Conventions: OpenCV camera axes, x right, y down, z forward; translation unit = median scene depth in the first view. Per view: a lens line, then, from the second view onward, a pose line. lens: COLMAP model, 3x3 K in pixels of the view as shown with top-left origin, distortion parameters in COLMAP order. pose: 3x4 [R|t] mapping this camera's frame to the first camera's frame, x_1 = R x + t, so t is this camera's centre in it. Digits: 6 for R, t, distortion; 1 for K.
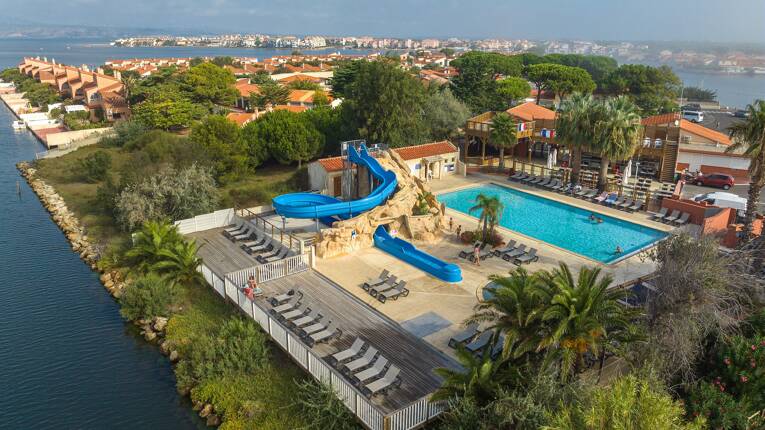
lens RADIAL K [[538.5, 0, 382.5], [0, 538.5, 215.0], [0, 0, 1]] dist [-0.038639, 0.001915]
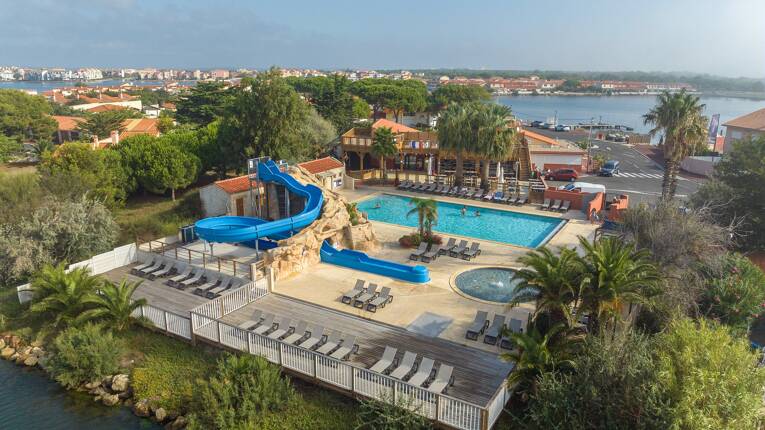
lens RADIAL K [[538.5, 0, 382.5], [0, 538.5, 215.0], [0, 0, 1]] dist [-0.038639, 0.001915]
pose [[0.927831, -0.098483, 0.359765, -0.213433], [0.117694, 0.992540, -0.031833, 0.016634], [-0.353946, 0.071877, 0.932500, 0.062341]]
